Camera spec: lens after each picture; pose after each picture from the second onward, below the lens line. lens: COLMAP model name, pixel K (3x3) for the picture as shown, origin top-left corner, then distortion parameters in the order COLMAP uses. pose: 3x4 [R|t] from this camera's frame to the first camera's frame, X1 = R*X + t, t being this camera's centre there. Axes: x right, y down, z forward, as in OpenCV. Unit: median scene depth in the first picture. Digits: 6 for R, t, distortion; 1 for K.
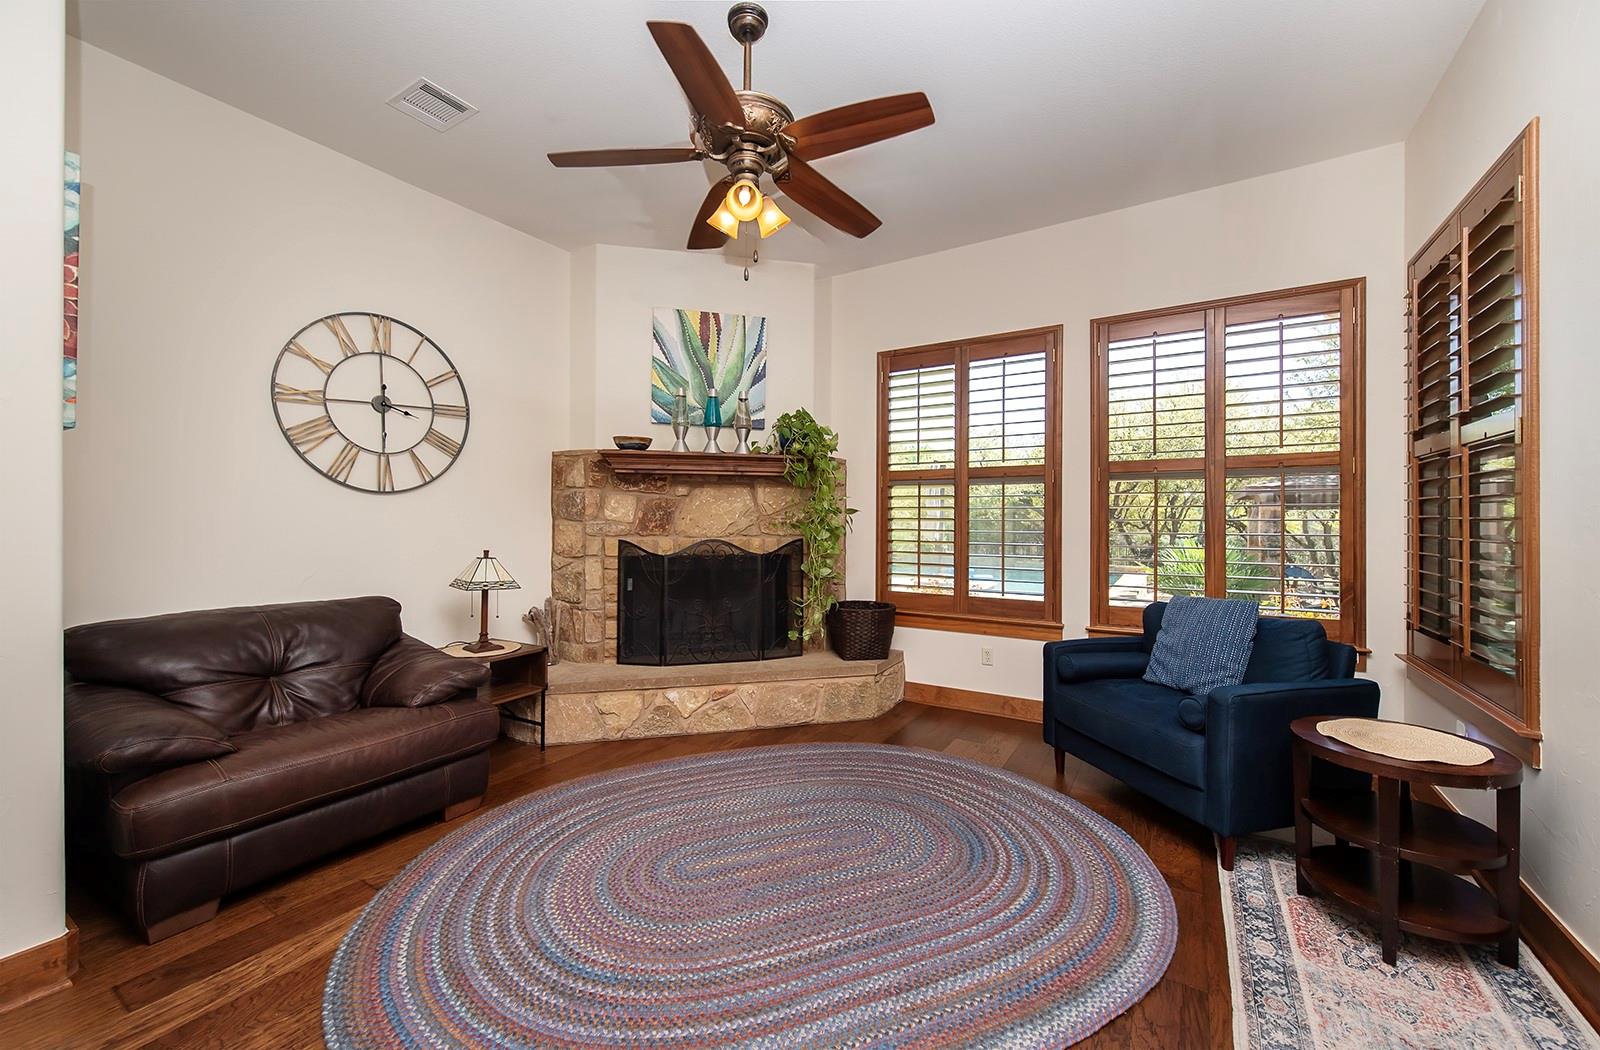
lens RADIAL K [[641.1, 0, 777.5], [0, 641.1, 508.7], [0, 0, 1]] dist [-0.001828, -0.001064]
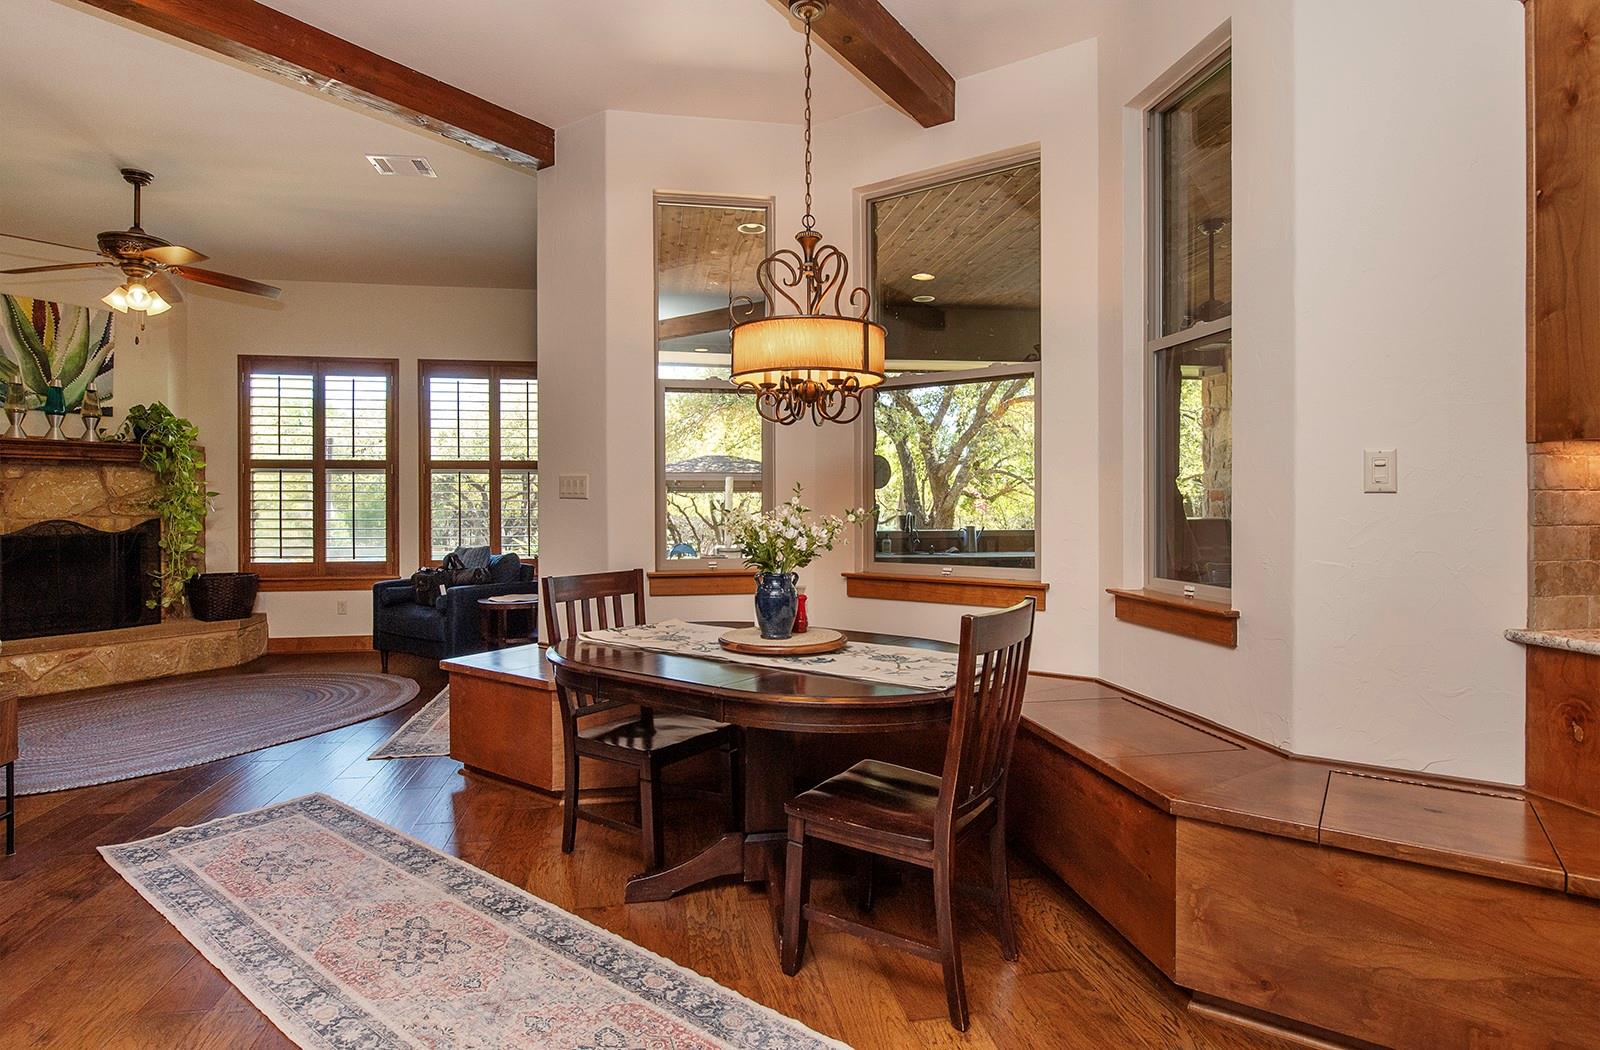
lens RADIAL K [[836.5, 0, 802.3], [0, 836.5, 511.3], [0, 0, 1]] dist [-0.004027, -0.001242]
pose [[0.733960, -0.011107, 0.679101, -0.131112], [-0.006310, 0.999712, 0.023170, -0.006479], [-0.679163, -0.021291, 0.733679, -0.858172]]
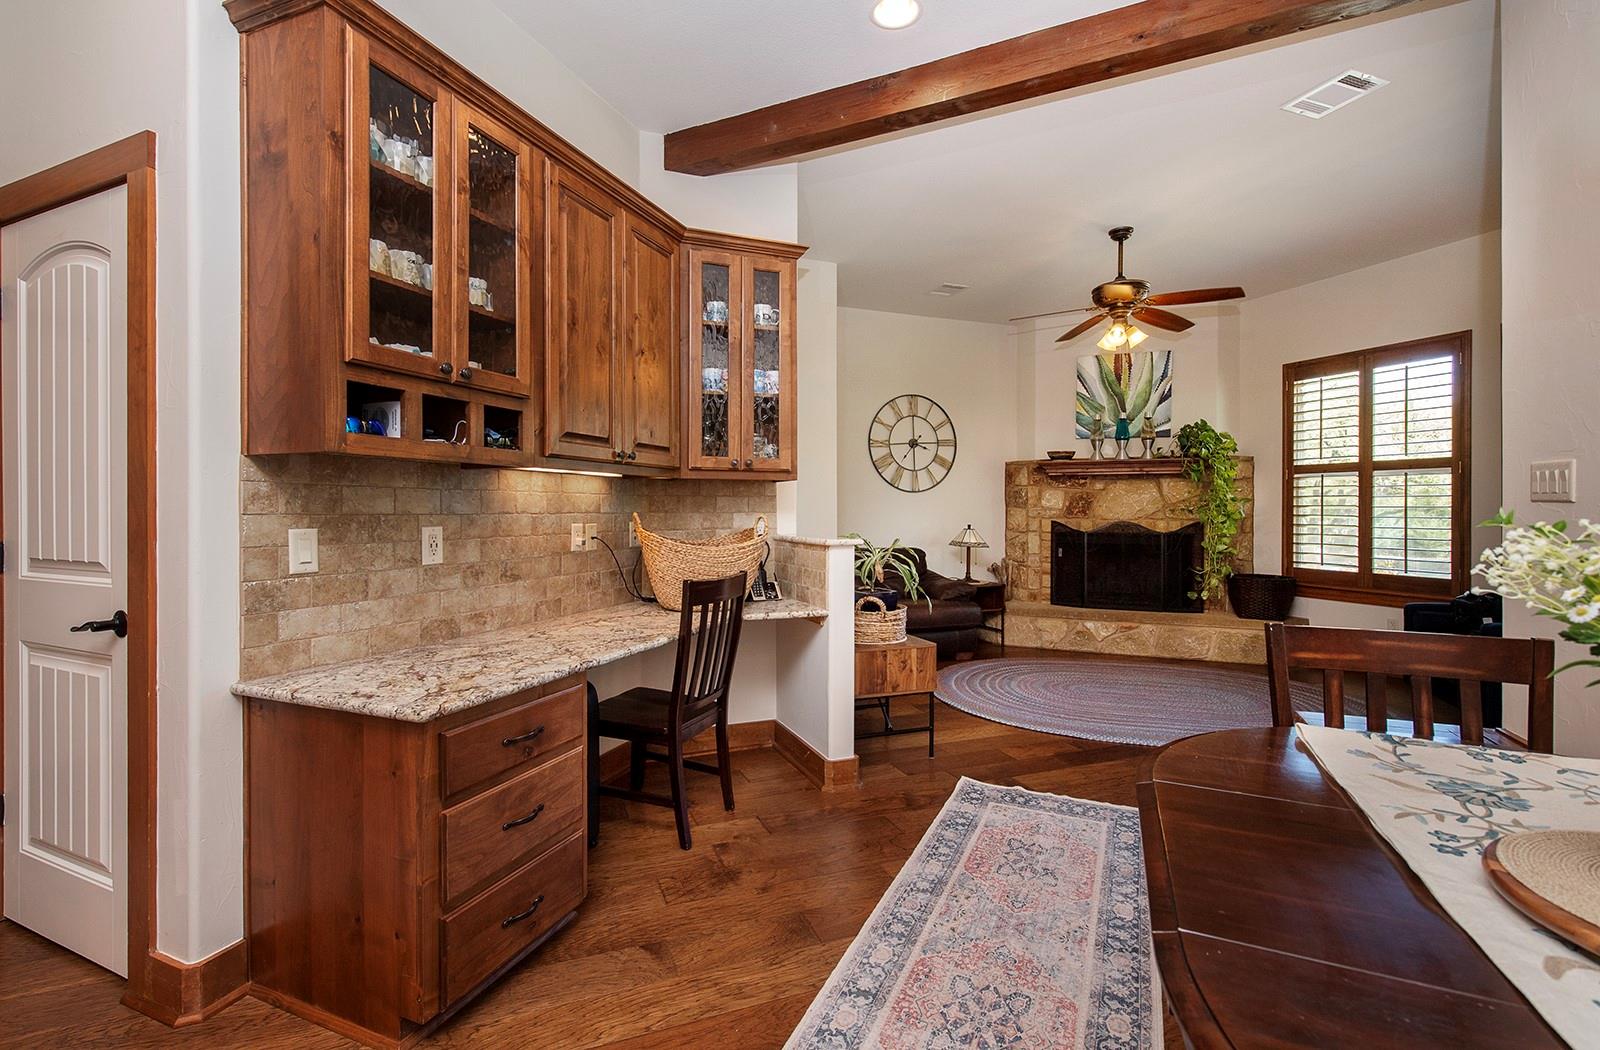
lens RADIAL K [[696.5, 0, 756.4], [0, 696.5, 513.6], [0, 0, 1]] dist [-0.001862, -0.001020]
pose [[0.793292, 0.002760, -0.608835, 0.185324], [0.009469, 0.999813, 0.016872, -0.001064], [0.608767, -0.019149, 0.793118, -0.671134]]
